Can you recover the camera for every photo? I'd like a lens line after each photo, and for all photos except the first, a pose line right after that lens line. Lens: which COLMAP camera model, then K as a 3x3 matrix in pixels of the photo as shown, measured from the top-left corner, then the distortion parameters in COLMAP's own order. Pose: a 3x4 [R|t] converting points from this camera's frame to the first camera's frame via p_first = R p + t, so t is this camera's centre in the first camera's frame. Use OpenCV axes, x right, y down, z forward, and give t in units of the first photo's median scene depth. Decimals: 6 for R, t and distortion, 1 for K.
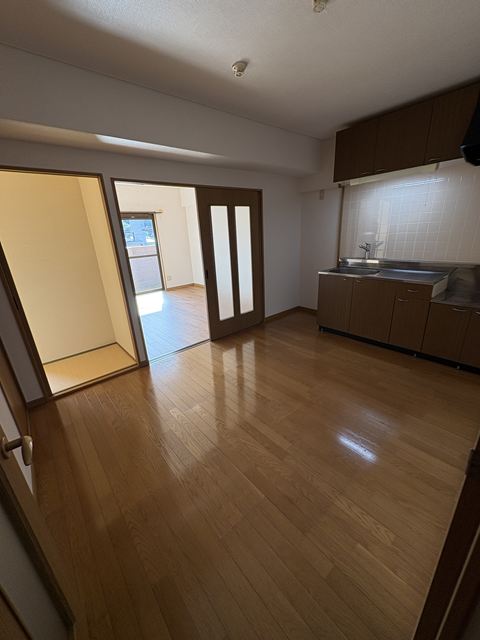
lens RADIAL K [[255.0, 0, 240.0], [0, 255.0, 320.0], [0, 0, 1]] dist [-0.000114, 0.000246]
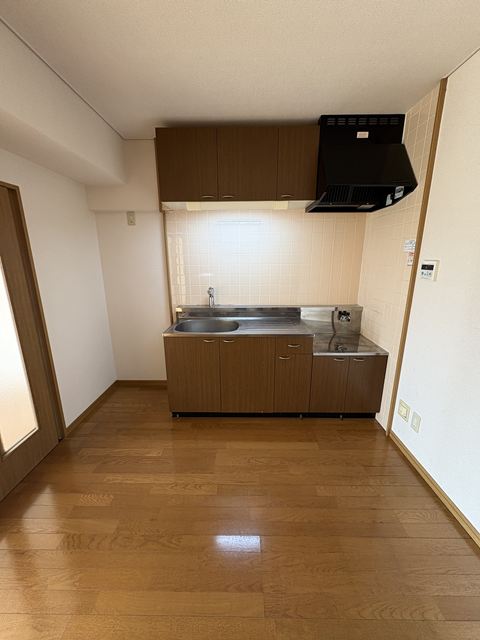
lens RADIAL K [[255.0, 0, 240.0], [0, 255.0, 320.0], [0, 0, 1]] dist [-0.000114, 0.000246]
pose [[0.662997, -0.132394, 0.736822, -0.024577], [0.218966, 0.975490, -0.021748, -0.159182], [-0.715884, 0.175758, 0.675737, 0.408191]]
